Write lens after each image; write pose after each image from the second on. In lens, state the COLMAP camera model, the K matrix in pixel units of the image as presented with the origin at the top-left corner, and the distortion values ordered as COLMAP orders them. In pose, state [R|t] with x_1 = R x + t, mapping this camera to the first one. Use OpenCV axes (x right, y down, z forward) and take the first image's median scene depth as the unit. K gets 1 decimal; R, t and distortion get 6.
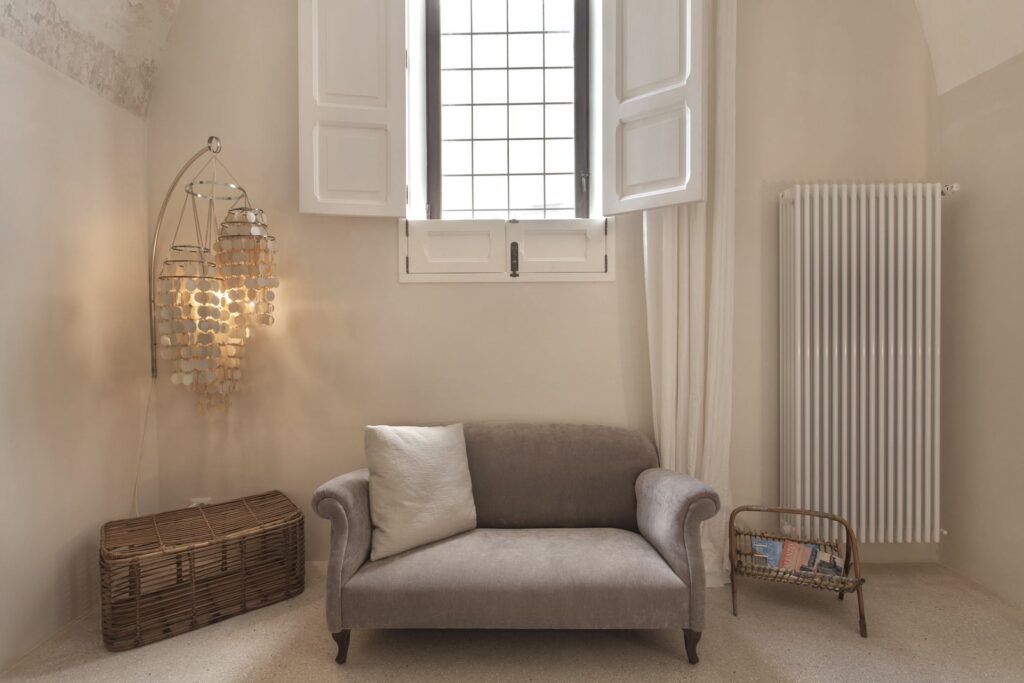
lens RADIAL K [[516.2, 0, 512.0], [0, 516.2, 341.5], [0, 0, 1]] dist [-0.005002, -0.000224]
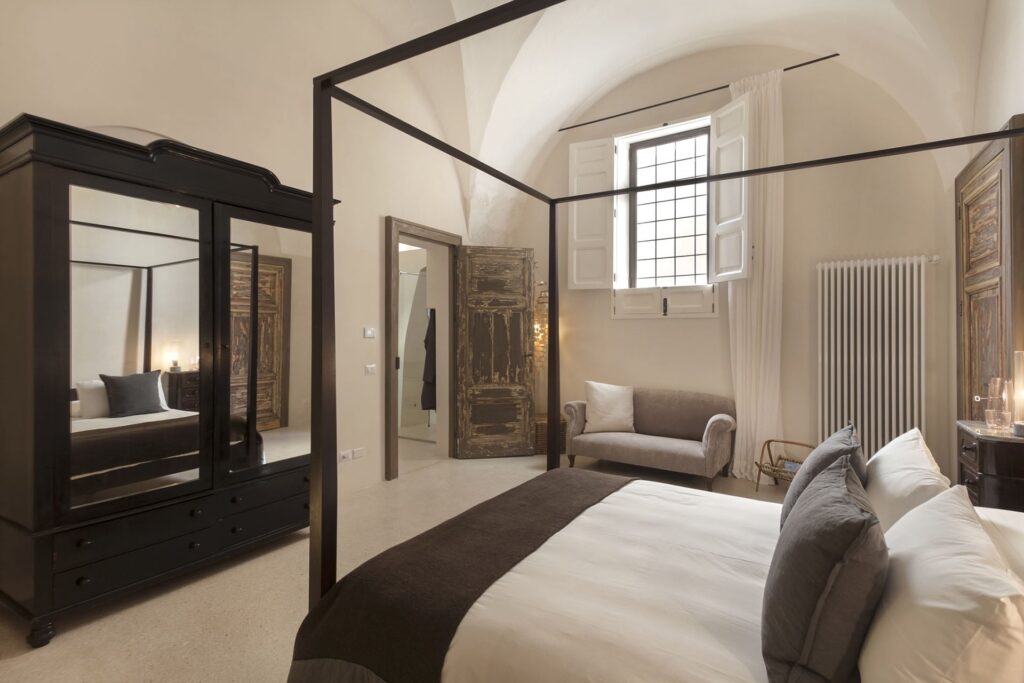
lens RADIAL K [[486.2, 0, 512.0], [0, 486.2, 341.5], [0, 0, 1]] dist [-0.000558, -0.000014]
pose [[0.824973, 0.017485, -0.564901, 0.625339], [-0.019454, 0.999808, 0.002536, -0.020417], [0.564837, 0.008897, 0.825155, -0.945540]]
